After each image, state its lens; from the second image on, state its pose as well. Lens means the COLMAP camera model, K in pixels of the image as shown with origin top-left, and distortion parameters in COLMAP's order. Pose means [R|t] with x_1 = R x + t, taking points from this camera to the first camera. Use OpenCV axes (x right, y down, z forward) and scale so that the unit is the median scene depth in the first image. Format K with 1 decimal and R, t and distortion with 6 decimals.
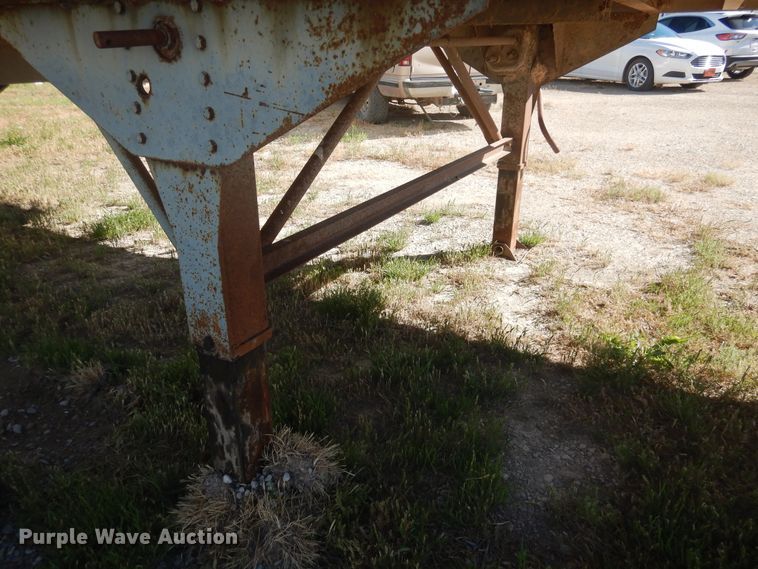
lens RADIAL K [[566.7, 0, 378.6], [0, 566.7, 287.9], [0, 0, 1]] dist [0.013993, -0.007925]
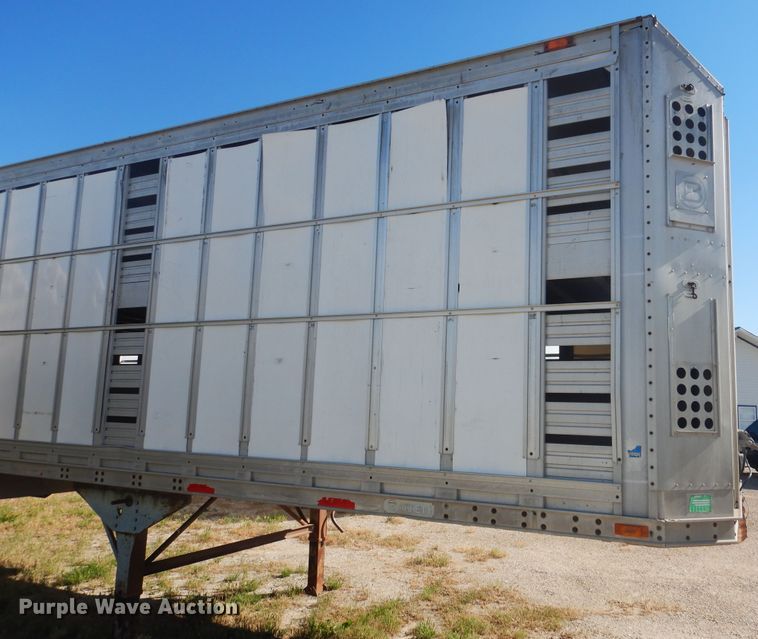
lens RADIAL K [[598.5, 0, 418.6], [0, 598.5, 332.8], [0, 0, 1]] dist [0.013994, -0.005707]
pose [[0.996443, 0.041661, 0.073249, 0.375281], [0.003188, 0.849982, -0.526802, 0.228565], [-0.084208, 0.525162, 0.846826, -0.974801]]
